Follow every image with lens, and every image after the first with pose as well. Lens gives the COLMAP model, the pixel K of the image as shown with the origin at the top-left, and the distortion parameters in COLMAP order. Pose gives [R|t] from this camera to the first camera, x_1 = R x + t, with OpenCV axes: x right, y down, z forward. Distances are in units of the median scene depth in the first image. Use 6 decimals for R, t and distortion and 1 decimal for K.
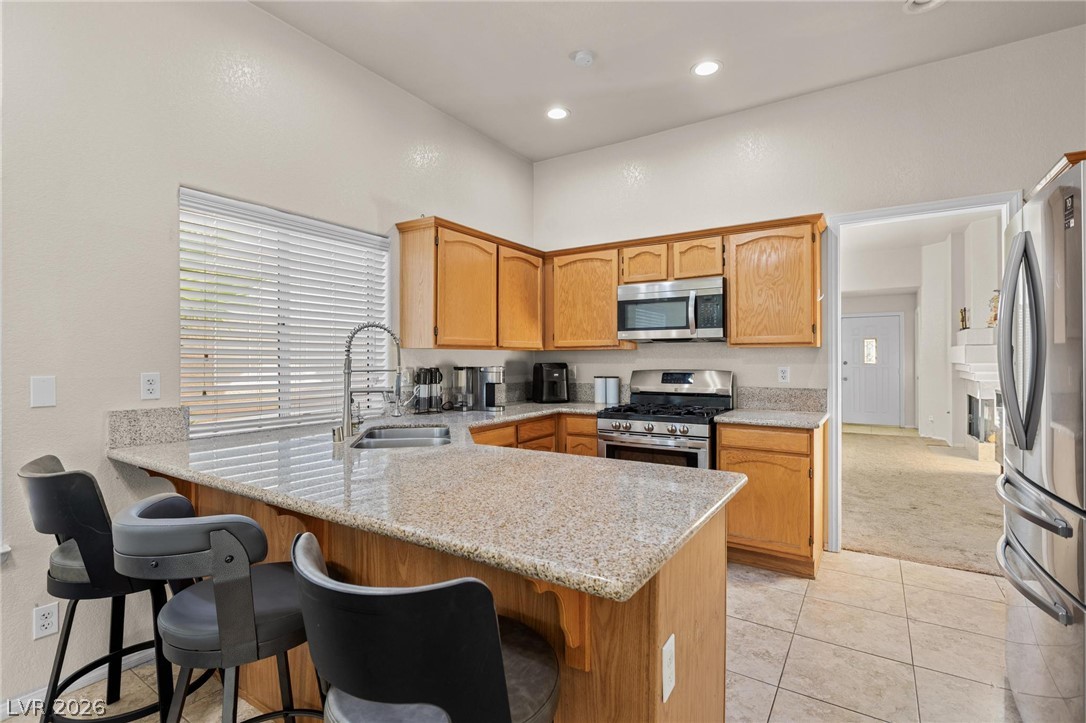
lens RADIAL K [[500.1, 0, 545.1], [0, 500.1, 356.5], [0, 0, 1]] dist [-0.003265, -0.001639]
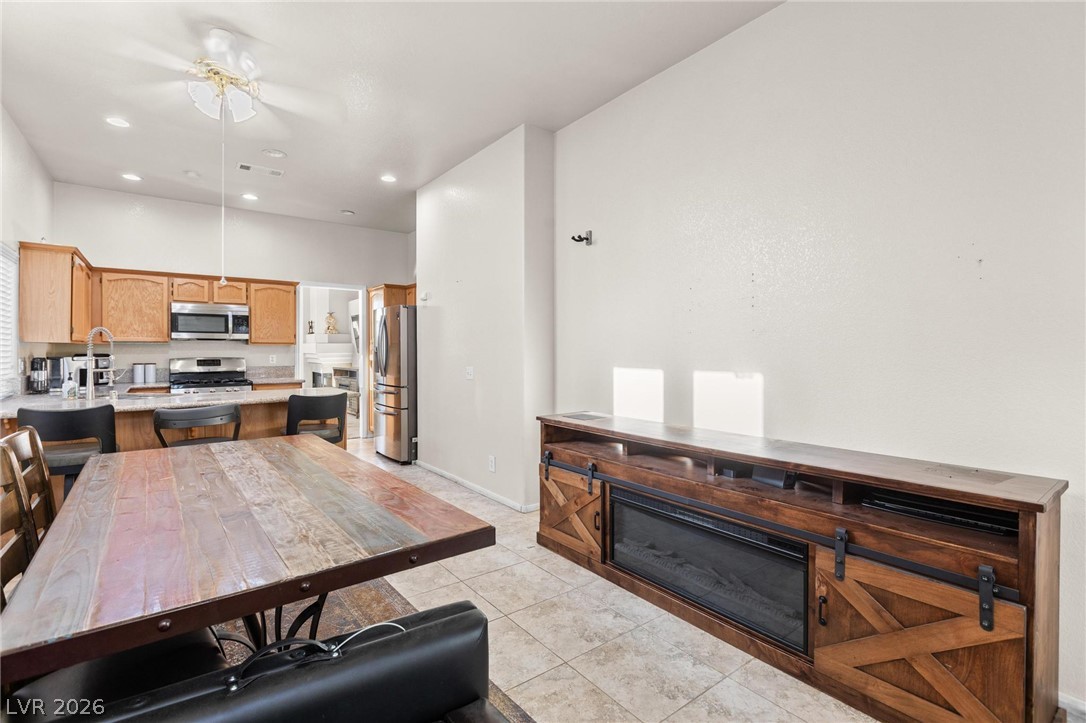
lens RADIAL K [[500.1, 0, 538.6], [0, 500.1, 354.9], [0, 0, 1]] dist [-0.003265, -0.001639]
pose [[0.344063, -0.007242, 0.938919, -0.954563], [-0.007382, 0.999918, 0.010418, -0.007625], [-0.938917, -0.010515, 0.343982, -0.599634]]
